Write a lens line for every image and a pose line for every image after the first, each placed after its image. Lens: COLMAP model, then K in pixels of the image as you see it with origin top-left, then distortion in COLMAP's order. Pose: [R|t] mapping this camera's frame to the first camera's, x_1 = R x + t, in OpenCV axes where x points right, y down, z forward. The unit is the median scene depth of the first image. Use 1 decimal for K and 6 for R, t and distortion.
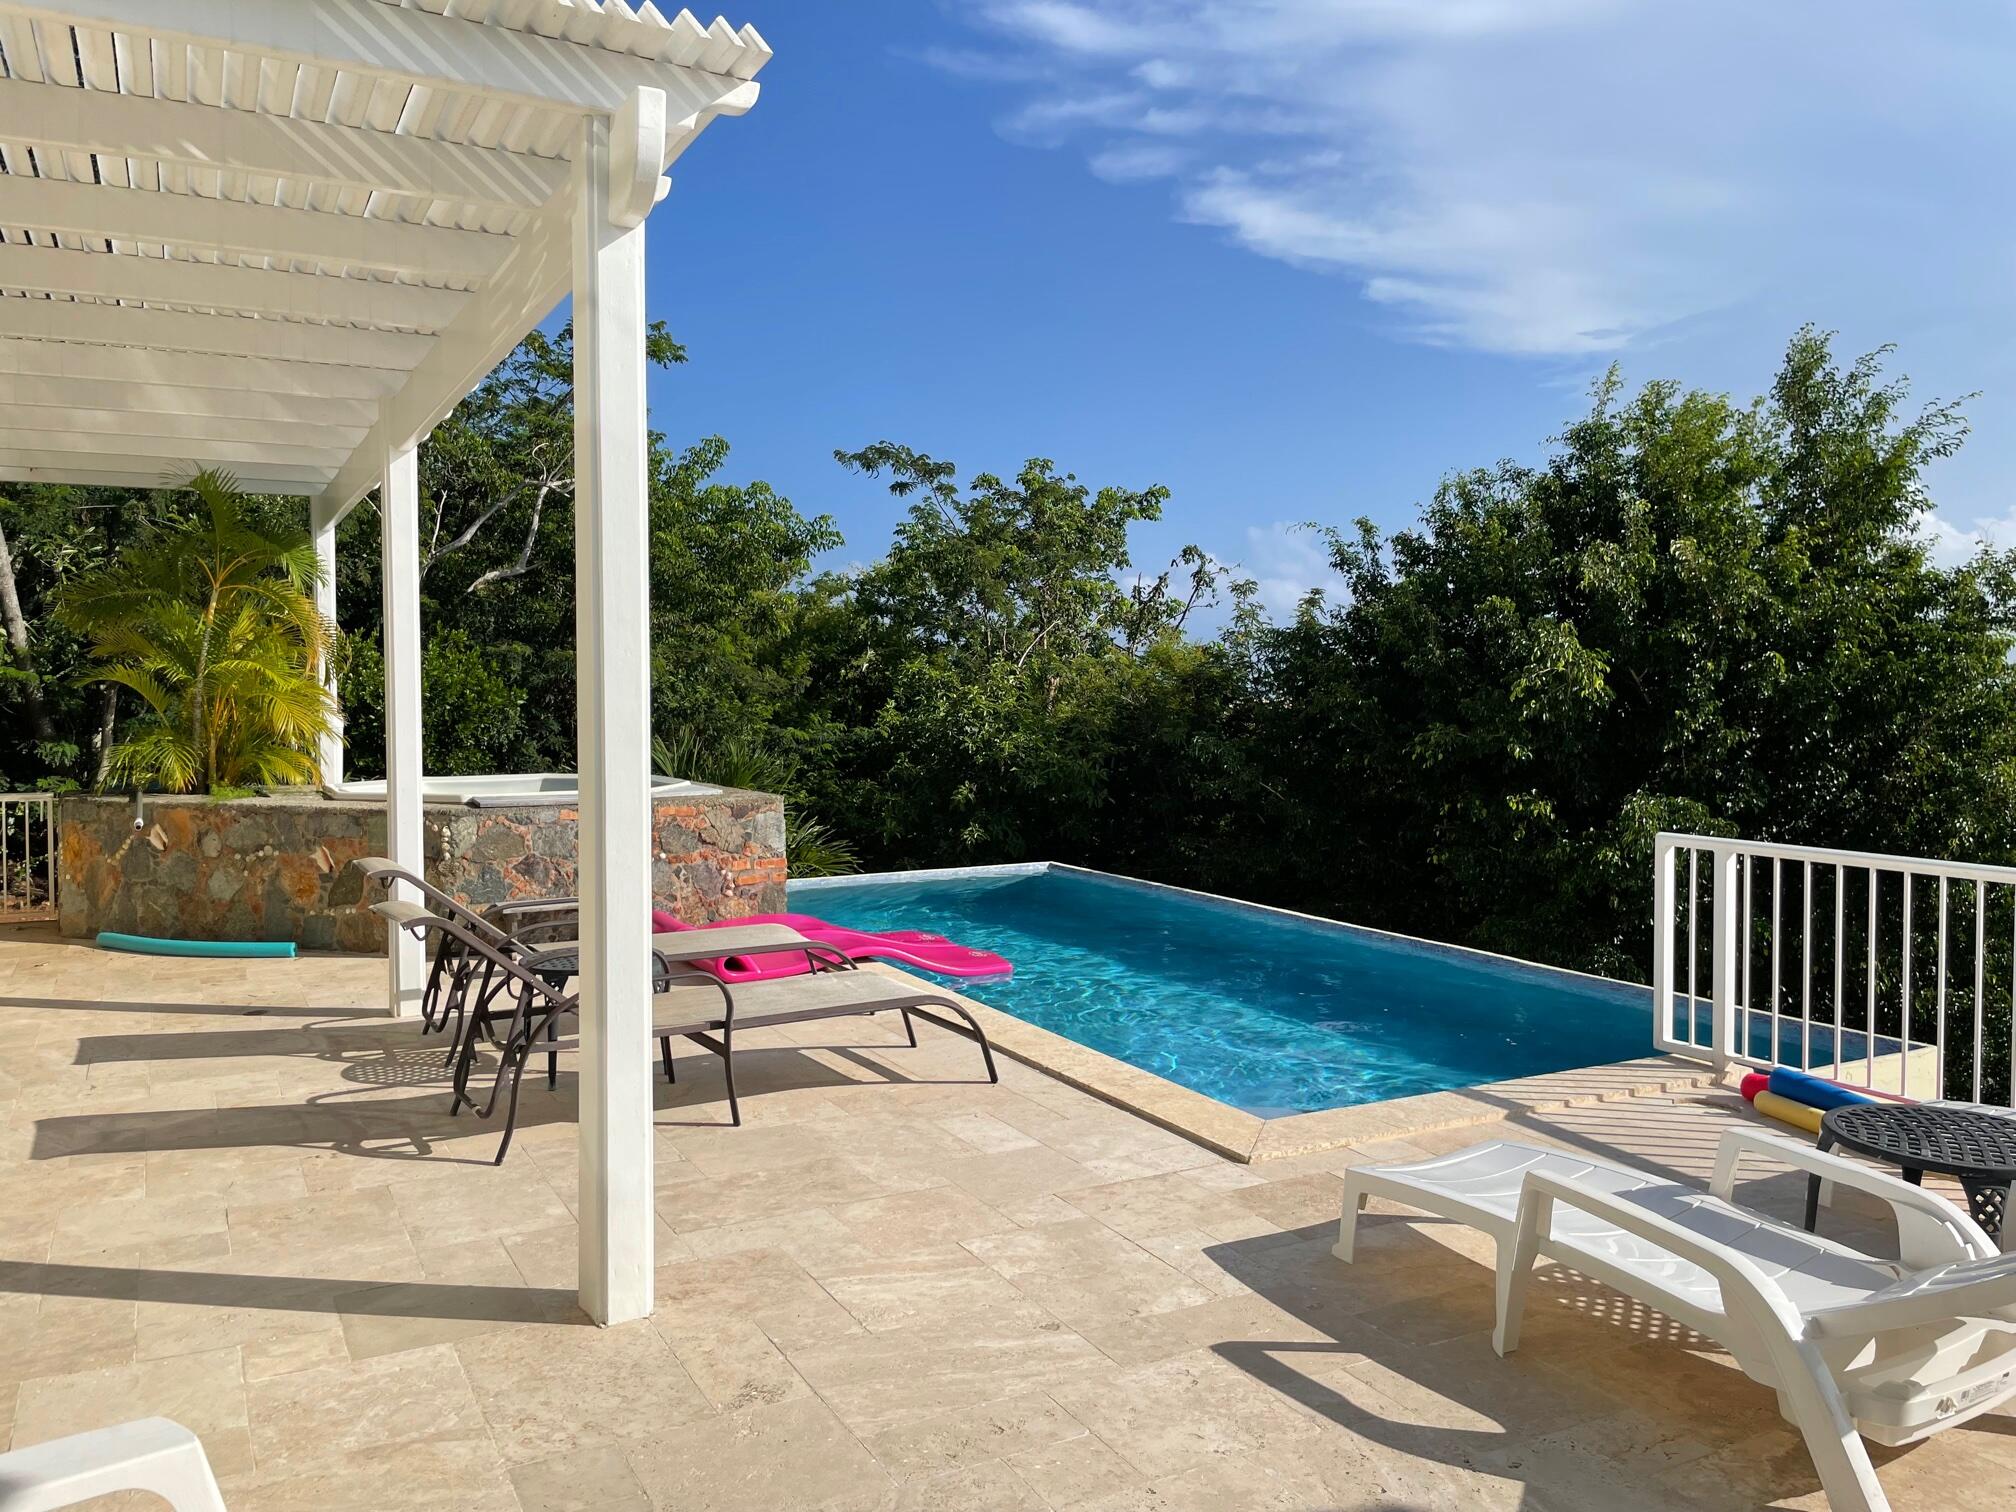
lens RADIAL K [[1533.6, 0, 1001.5], [0, 1533.6, 745.6], [0, 0, 1]] dist [0.030071, -0.017449]
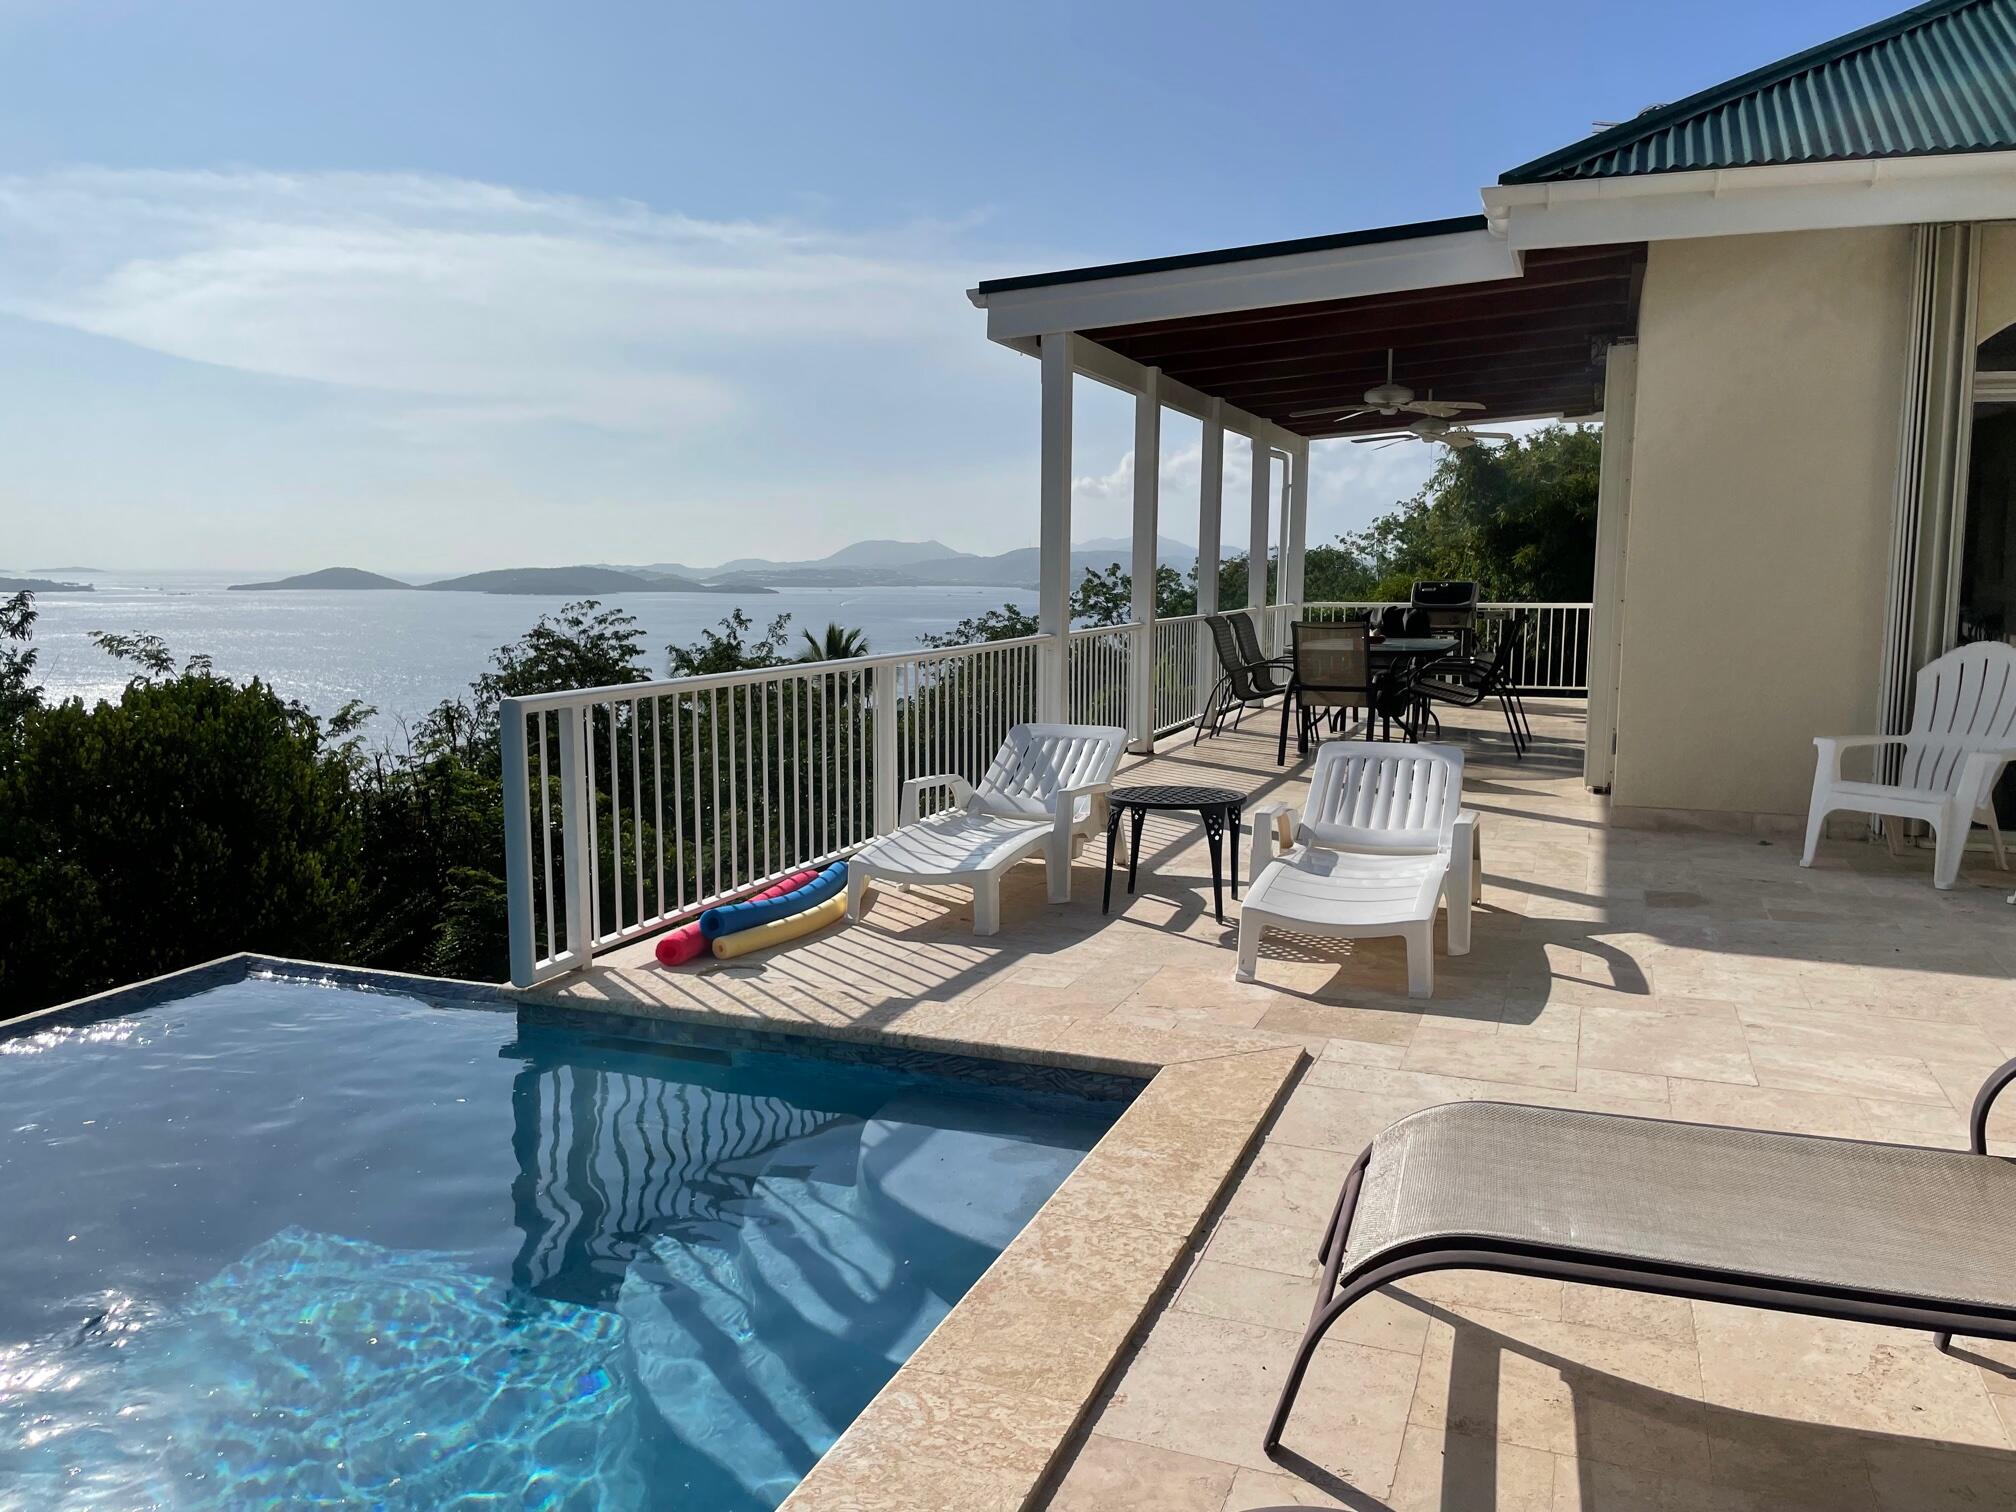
lens RADIAL K [[1533.6, 0, 993.4], [0, 1533.6, 750.1], [0, 0, 1]] dist [0.030071, -0.017449]
pose [[-0.648886, -0.095045, 0.754926, -0.282098], [0.026562, 0.988733, 0.147312, -0.021687], [-0.760422, 0.115641, -0.639051, 1.301134]]
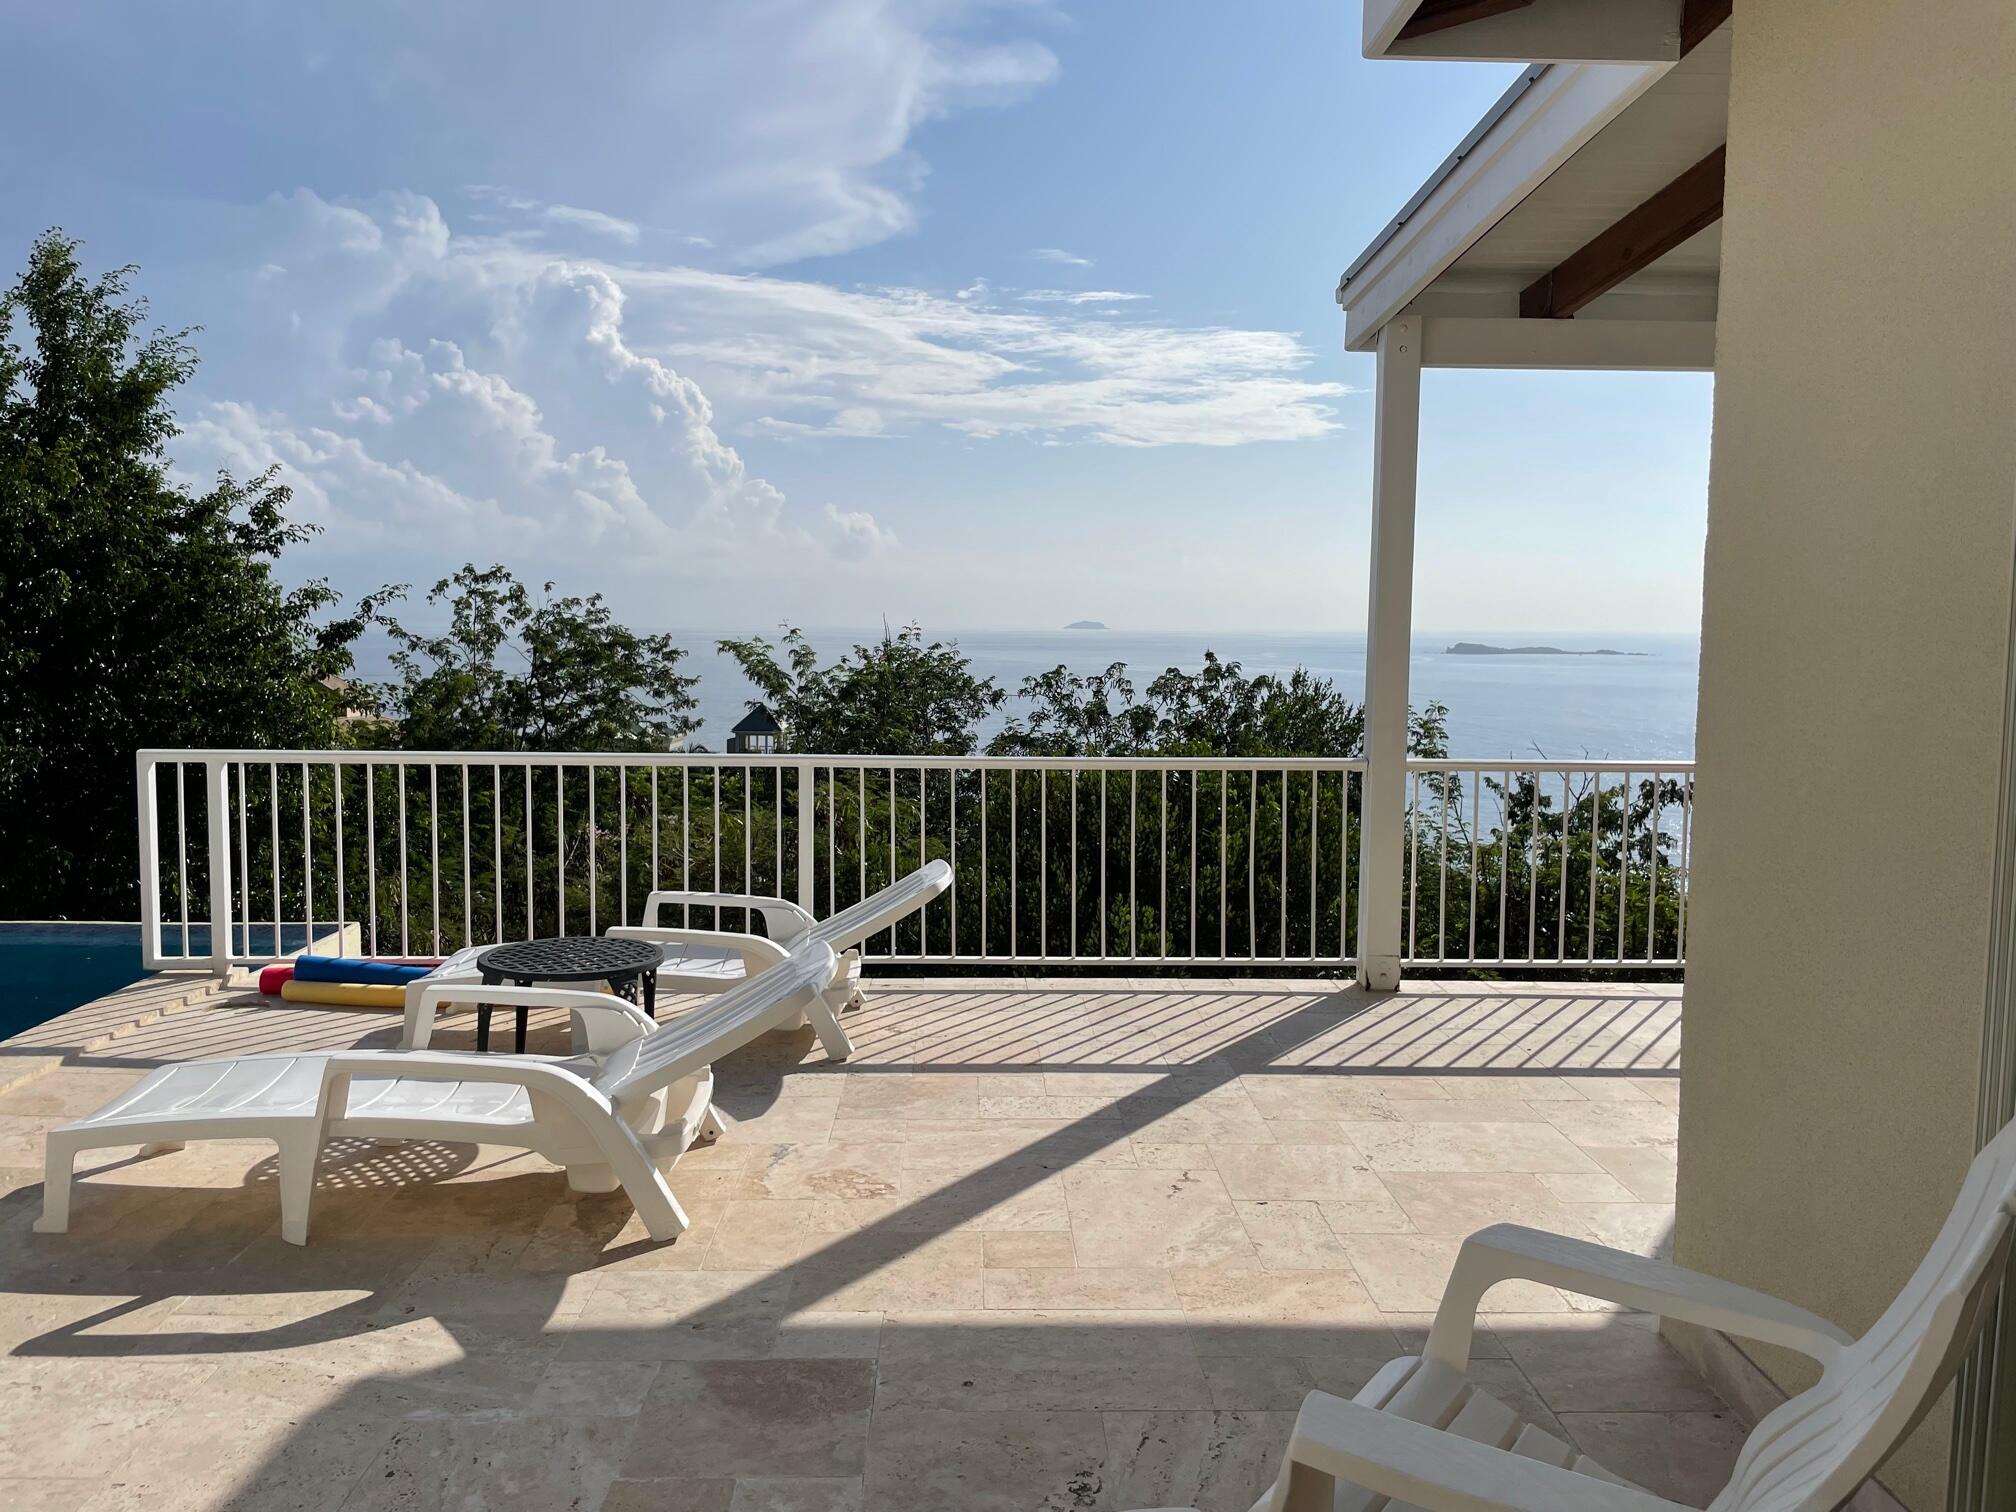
lens RADIAL K [[1533.6, 0, 1000.1], [0, 1533.6, 755.4], [0, 0, 1]] dist [0.030071, -0.017449]
pose [[0.483076, -0.078771, 0.872028, -0.185053], [0.029945, 0.996849, 0.073458, 0.004997], [-0.875066, -0.009373, 0.483913, 0.056243]]
